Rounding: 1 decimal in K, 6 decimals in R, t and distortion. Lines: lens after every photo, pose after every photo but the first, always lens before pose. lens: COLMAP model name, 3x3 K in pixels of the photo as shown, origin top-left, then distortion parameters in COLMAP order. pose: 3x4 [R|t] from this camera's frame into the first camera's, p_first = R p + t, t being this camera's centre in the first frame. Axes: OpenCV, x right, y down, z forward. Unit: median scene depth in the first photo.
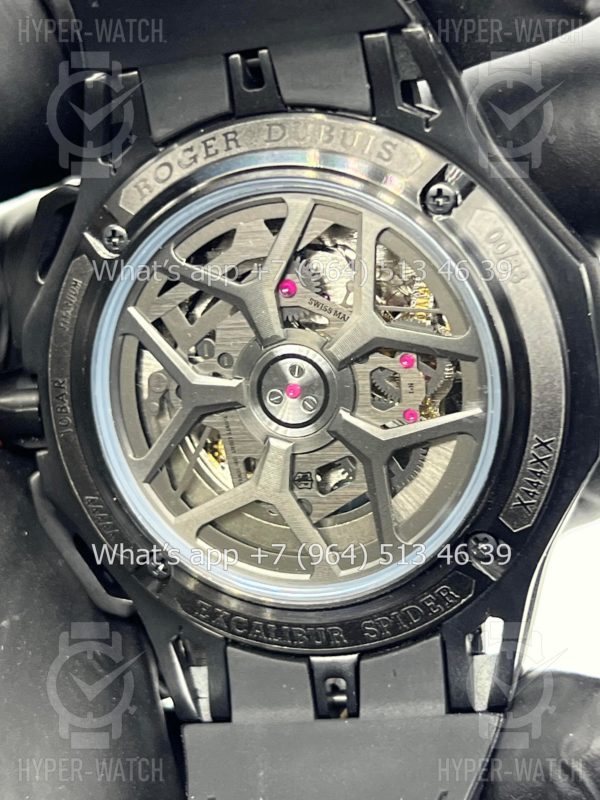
lens RADIAL K [[1892.5, 0, 298.7], [0, 1892.5, 399.9], [0, 0, 1]] dist [0.227182, 0.000000]
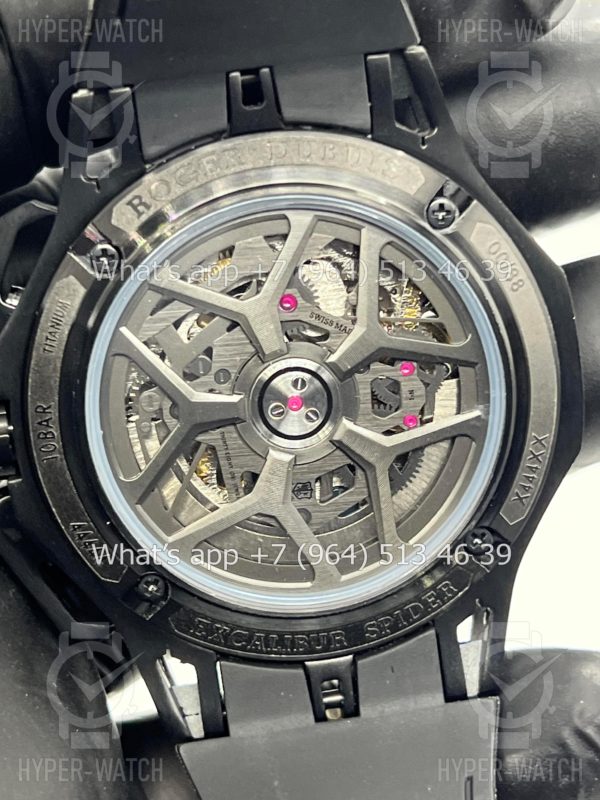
lens RADIAL K [[1892.5, 0, 297.9], [0, 1892.5, 399.9], [0, 0, 1]] dist [0.227182, 0.000000]
pose [[0.928676, -0.052970, 0.367089, -0.374901], [0.049944, 0.998594, 0.017743, -0.024573], [-0.367513, 0.001857, 0.930017, 0.053360]]
